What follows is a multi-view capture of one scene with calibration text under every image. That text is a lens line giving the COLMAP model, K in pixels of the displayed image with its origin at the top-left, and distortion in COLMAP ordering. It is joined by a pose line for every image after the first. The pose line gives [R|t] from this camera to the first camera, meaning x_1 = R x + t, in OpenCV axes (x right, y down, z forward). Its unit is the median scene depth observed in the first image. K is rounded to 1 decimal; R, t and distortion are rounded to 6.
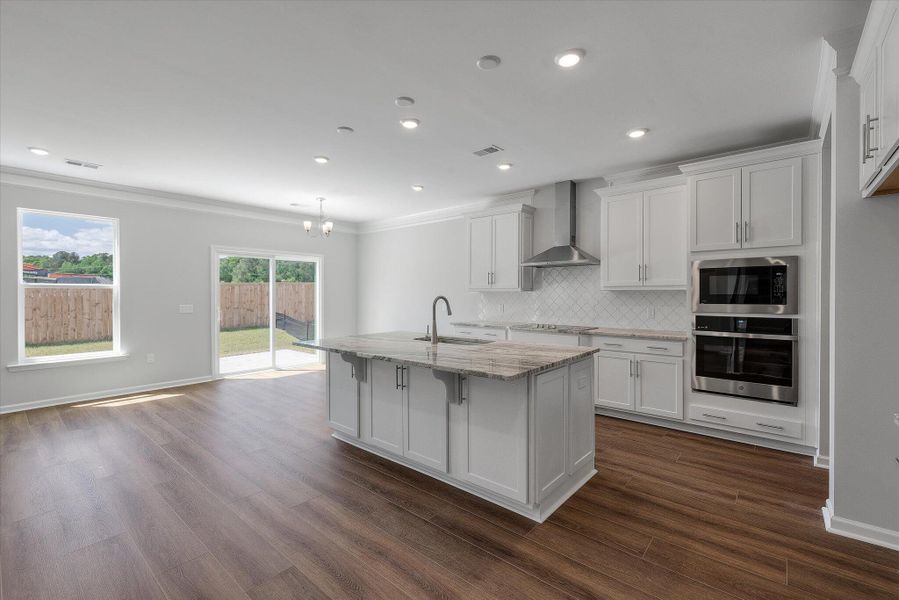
lens RADIAL K [[391.7, 0, 453.0], [0, 391.7, 295.9], [0, 0, 1]] dist [0.004028, -0.001092]
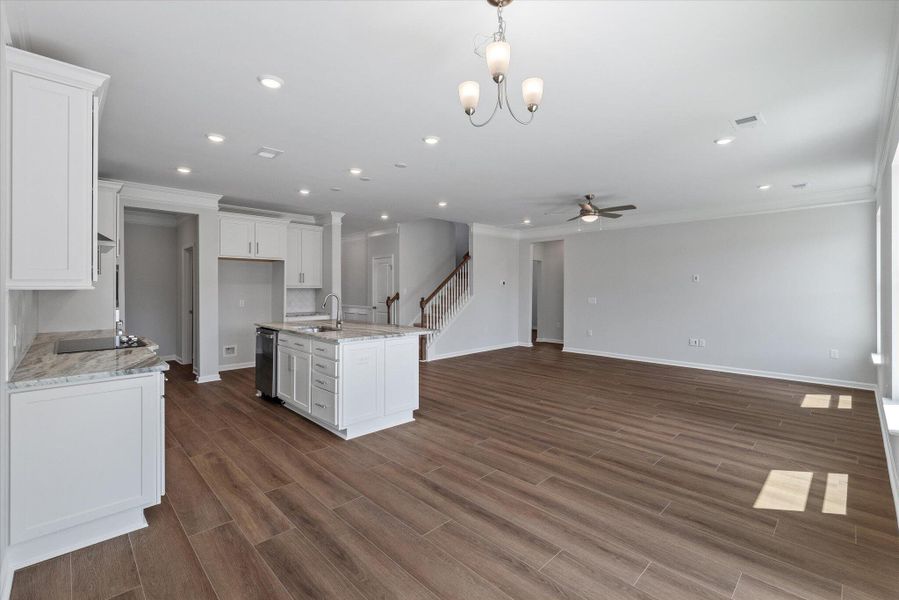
lens RADIAL K [[391.7, 0, 457.3], [0, 391.7, 286.8], [0, 0, 1]] dist [0.004028, -0.001092]
pose [[-0.996465, -0.000234, 0.084014, -0.449514], [-0.000055, 0.999998, 0.002128, -0.019716], [-0.084014, 0.002115, -0.996462, 1.805169]]
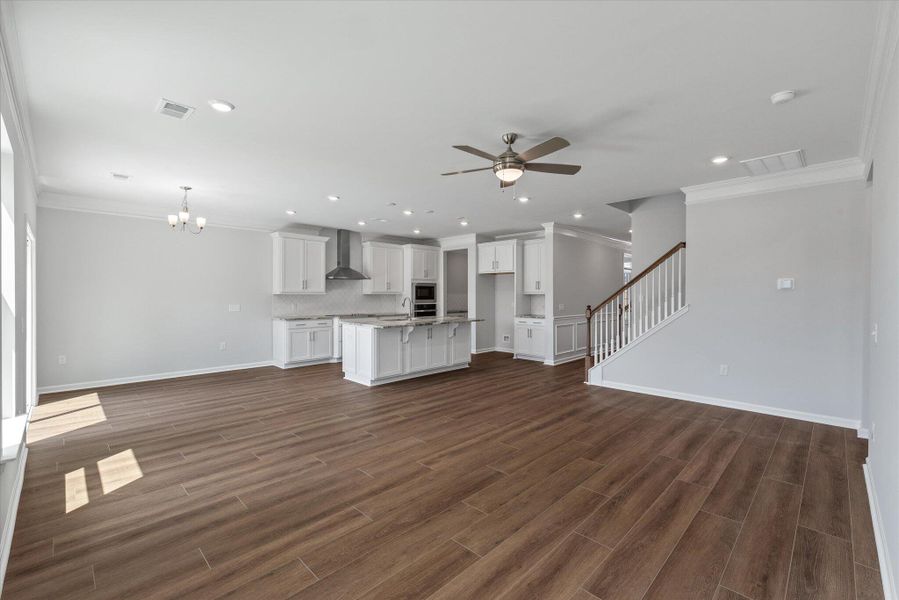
lens RADIAL K [[391.7, 0, 458.3], [0, 391.7, 290.5], [0, 0, 1]] dist [0.004028, -0.001092]
pose [[0.067613, 0.010206, 0.997659, -1.602202], [0.004240, 0.999936, -0.010517, -0.009759], [-0.997703, 0.004942, 0.067565, 0.461576]]
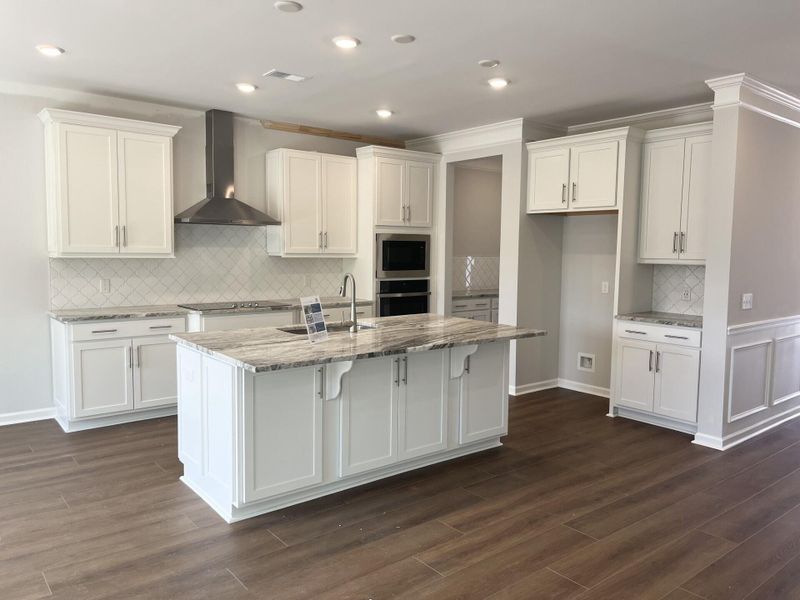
lens RADIAL K [[614.2, 0, 402.3], [0, 614.2, 295.6], [0, 0, 1]] dist [0.052599, -0.047926]
pose [[0.185432, -0.074288, 0.979845, -0.968117], [-0.008079, 0.996989, 0.077117, -0.039683], [-0.982624, -0.022216, 0.184274, 0.510405]]
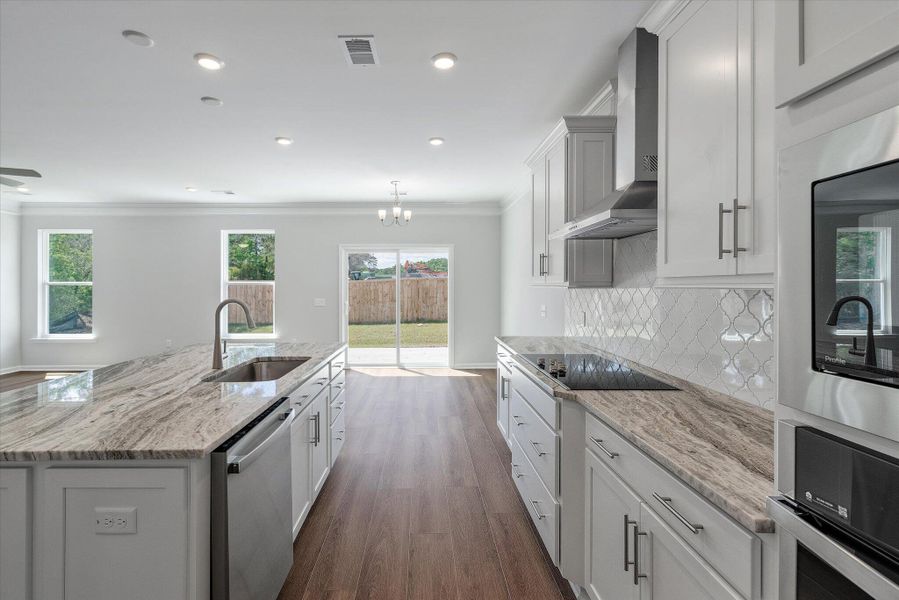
lens RADIAL K [[408.3, 0, 422.2], [0, 408.3, 282.0], [0, 0, 1]] dist [0.003032, -0.001640]
pose [[0.646165, -0.007280, -0.763163, 0.555622], [-0.002733, 0.999926, -0.011853, -0.016265], [0.763193, 0.009745, 0.646098, 0.619807]]
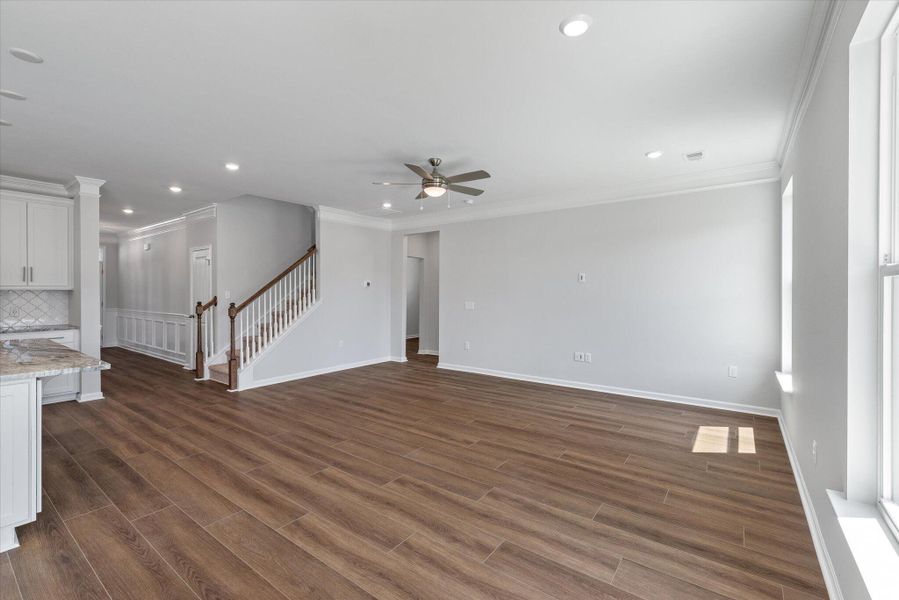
lens RADIAL K [[391.7, 0, 451.4], [0, 391.7, 292.1], [0, 0, 1]] dist [0.004028, -0.001092]
pose [[-0.997680, -0.000110, -0.068077, -0.769427], [-0.000625, 0.999971, 0.007531, -0.013126], [0.068074, 0.007556, -0.997652, 1.386168]]
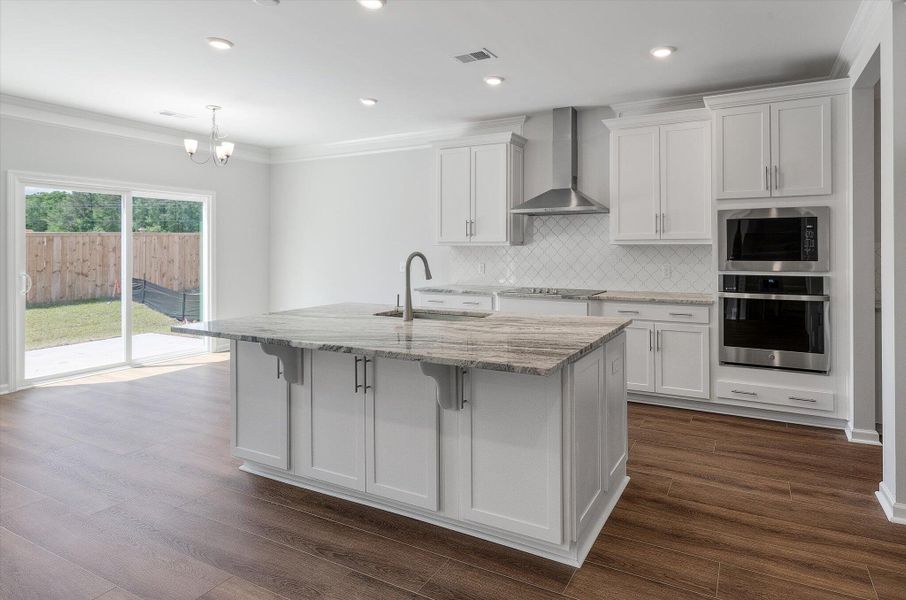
lens RADIAL K [[485.2, 0, 527.4], [0, 485.2, 246.5], [0, 0, 1]] dist [0.001640, -0.000403]
pose [[0.964562, 0.001191, 0.263855, -0.054578], [0.001722, 0.999940, -0.010808, 0.000079], [-0.263852, 0.010879, 0.964502, 0.085741]]
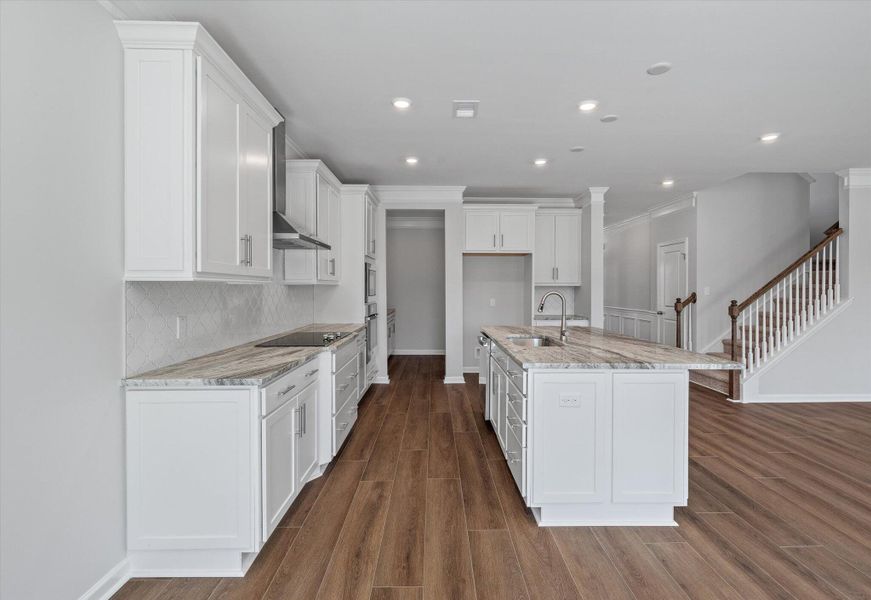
lens RADIAL K [[406.0, 0, 444.9], [0, 406.0, 291.8], [0, 0, 1]] dist [0.003303, -0.001809]
pose [[-0.666657, -0.006680, 0.745335, -0.459372], [0.002909, 0.999929, 0.011563, -0.007584], [-0.745359, 0.009876, -0.666590, 1.443735]]
